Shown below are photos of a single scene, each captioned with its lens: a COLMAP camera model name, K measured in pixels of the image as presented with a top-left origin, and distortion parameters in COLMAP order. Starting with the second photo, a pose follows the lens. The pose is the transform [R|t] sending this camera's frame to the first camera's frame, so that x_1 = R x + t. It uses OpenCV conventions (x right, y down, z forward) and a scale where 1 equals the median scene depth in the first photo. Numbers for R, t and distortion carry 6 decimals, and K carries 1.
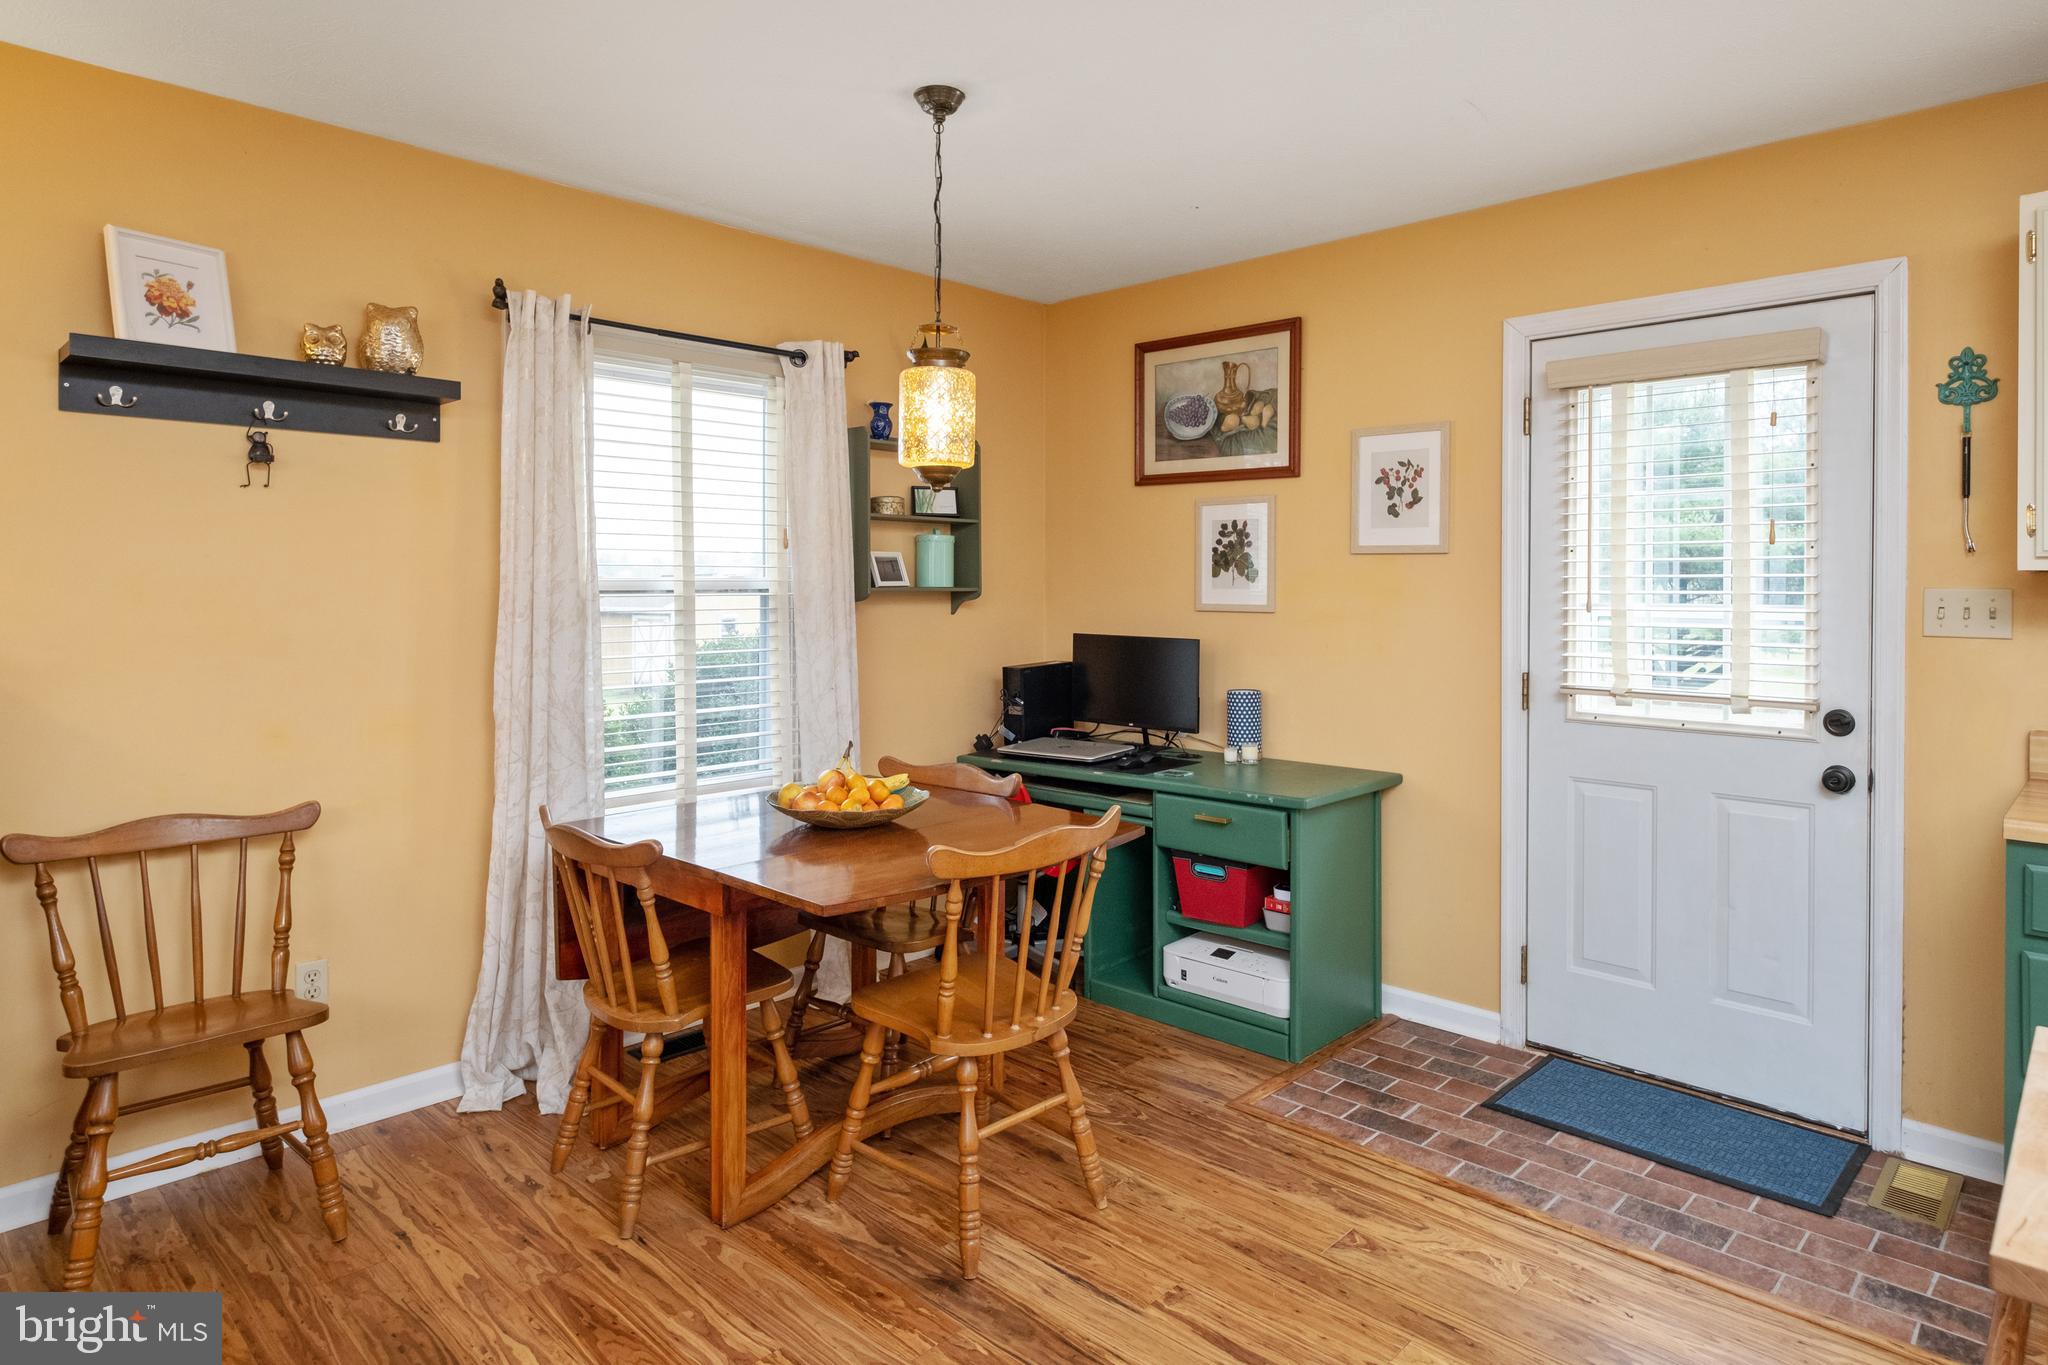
lens RADIAL K [[1178.1, 0, 1026.0], [0, 1178.1, 595.2], [0, 0, 1]] dist [0.014185, 0.000087]
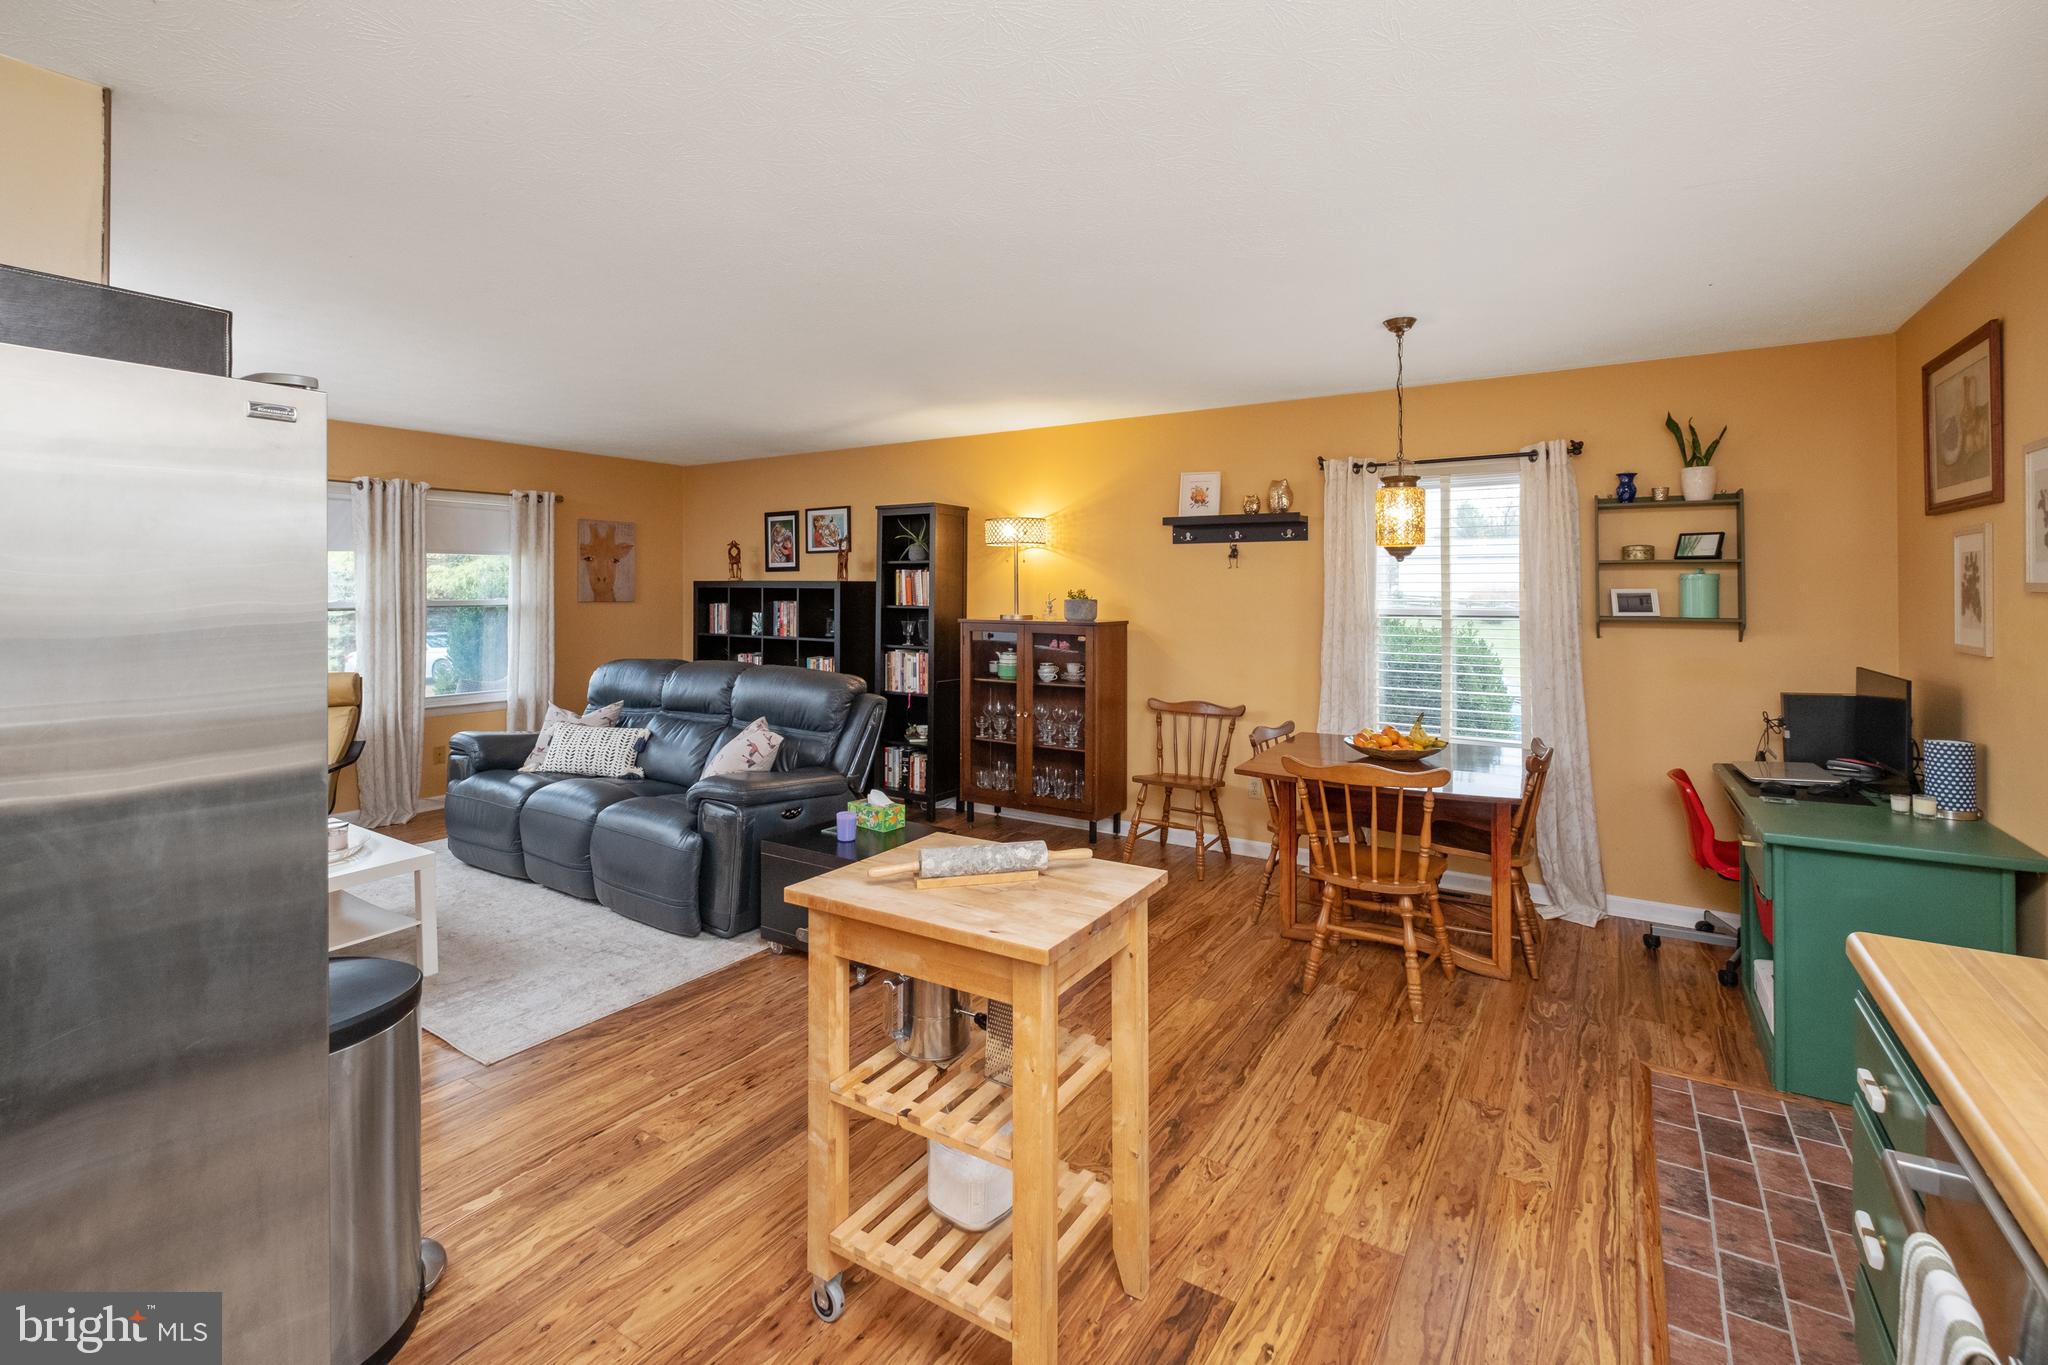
lens RADIAL K [[906.9, 0, 1018.6], [0, 906.9, 587.5], [0, 0, 1]] dist [0.000512, -0.000023]
pose [[0.198670, -0.005771, -0.980049, 0.828125], [-0.011979, 0.999894, -0.008316, -0.026184], [0.979993, 0.013392, 0.198580, 0.178957]]
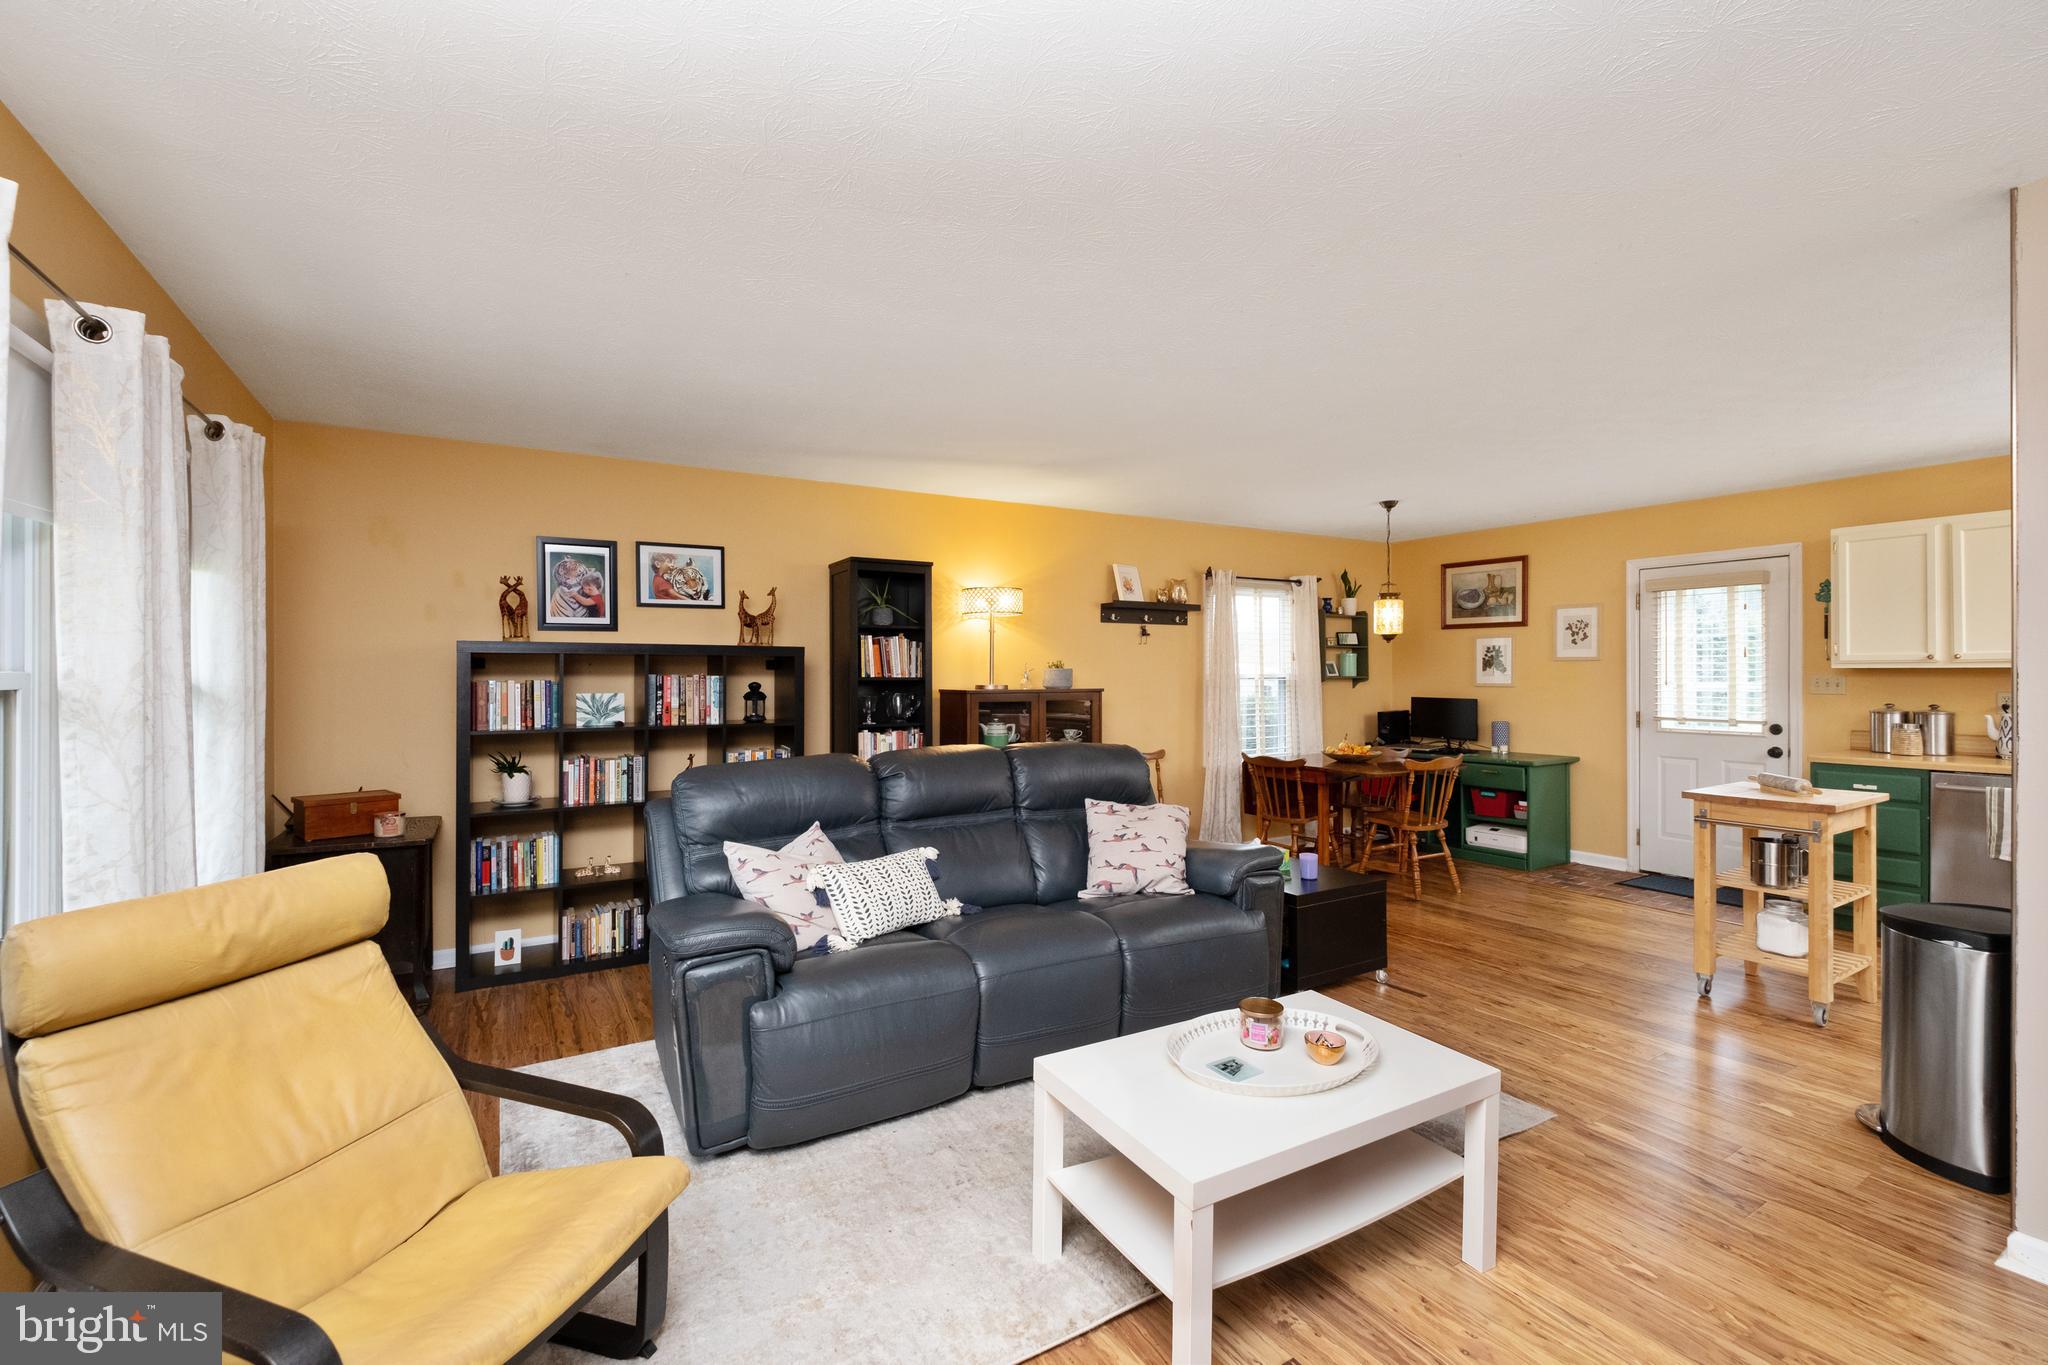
lens RADIAL K [[879.3, 0, 1019.7], [0, 879.3, 674.4], [0, 0, 1]] dist [-0.001703, -0.000540]
pose [[0.962824, -0.005429, -0.270074, -0.279066], [0.002839, 0.999946, -0.009979, 0.005589], [0.270114, 0.008841, 0.962788, -0.981862]]
